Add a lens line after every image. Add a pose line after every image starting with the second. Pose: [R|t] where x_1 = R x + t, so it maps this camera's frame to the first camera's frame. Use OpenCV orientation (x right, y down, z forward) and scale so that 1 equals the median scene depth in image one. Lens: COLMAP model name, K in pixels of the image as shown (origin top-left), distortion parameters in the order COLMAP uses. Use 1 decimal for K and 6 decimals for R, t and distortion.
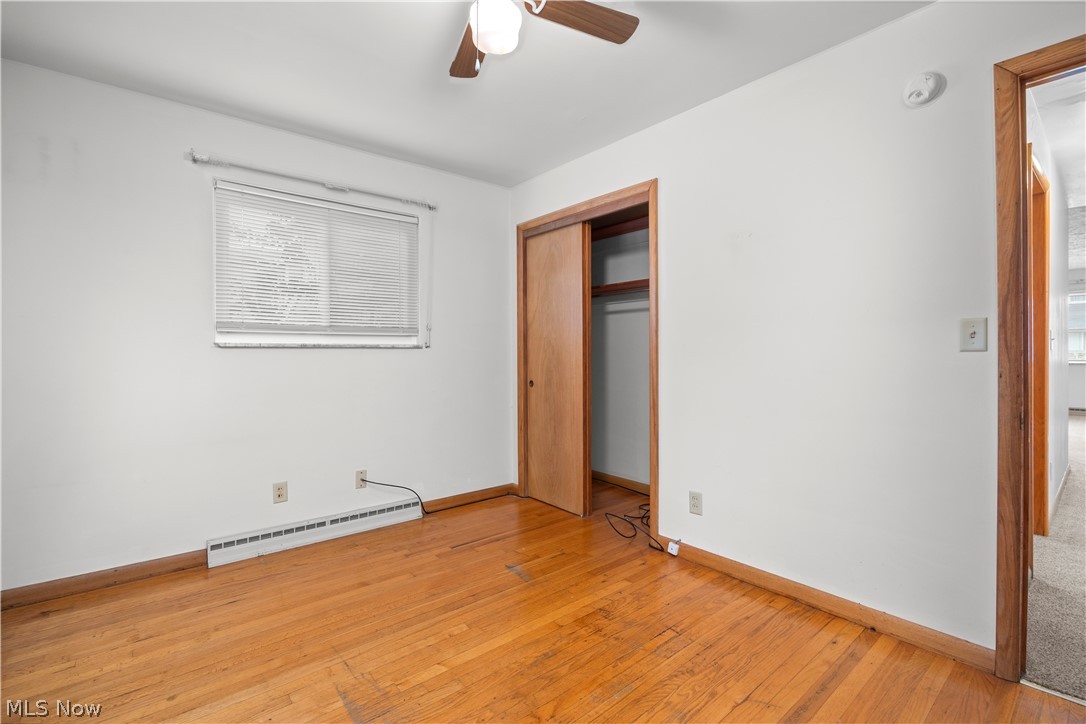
lens RADIAL K [[473.8, 0, 538.0], [0, 473.8, 357.5], [0, 0, 1]] dist [-0.019265, 0.000690]
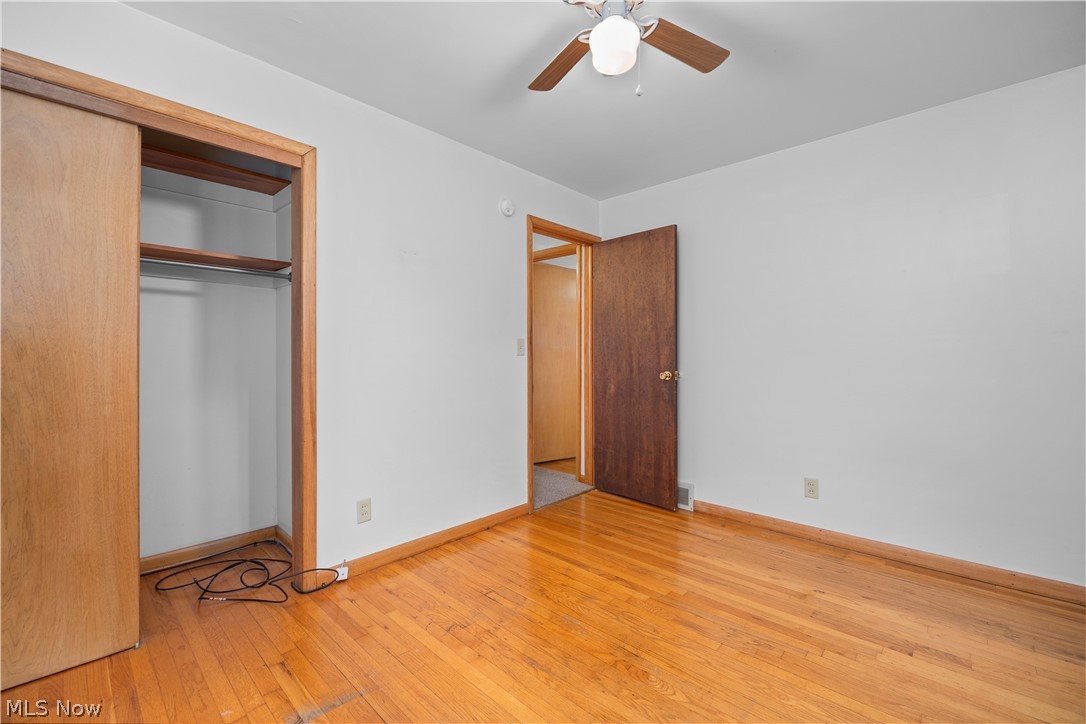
lens RADIAL K [[465.0, 0, 534.5], [0, 465.0, 356.3], [0, 0, 1]] dist [-0.014347, 0.000389]
pose [[-0.122064, -0.007503, 0.992494, -0.599047], [0.004314, 0.999958, 0.008090, -0.014215], [-0.992513, 0.005270, -0.122027, 0.703611]]
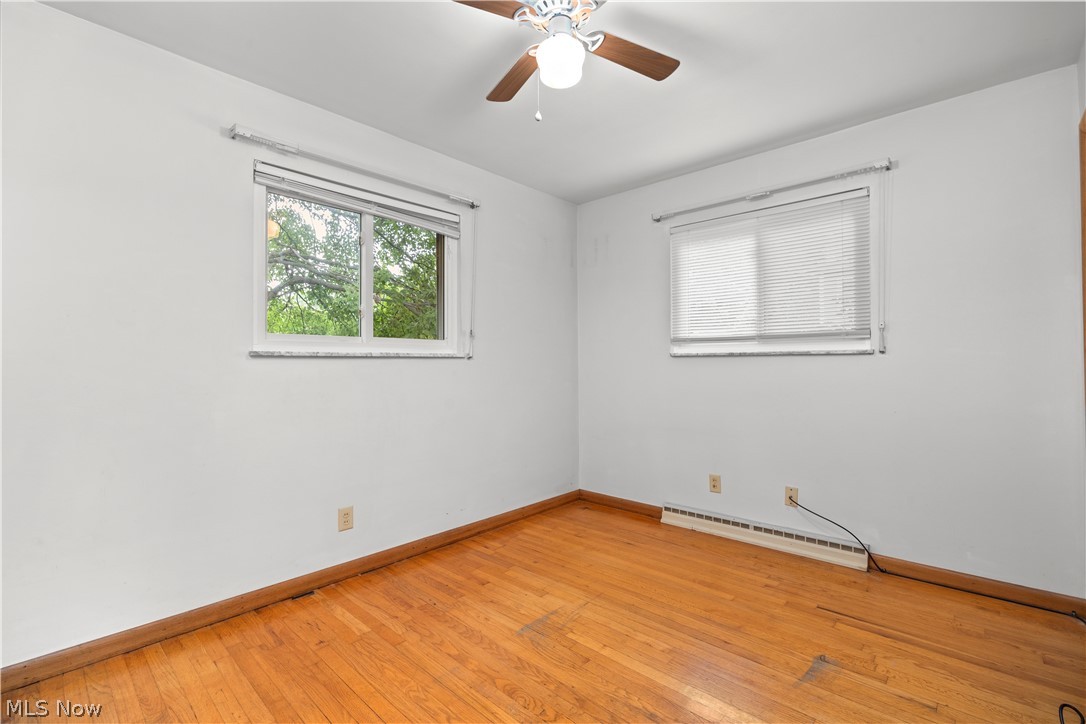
lens RADIAL K [[473.8, 0, 546.0], [0, 473.8, 360.3], [0, 0, 1]] dist [-0.019265, 0.000690]
pose [[0.144297, -0.001554, -0.989533, 0.528520], [-0.003824, 0.999990, -0.002128, -0.007353], [0.989527, 0.004091, 0.144289, 0.433264]]
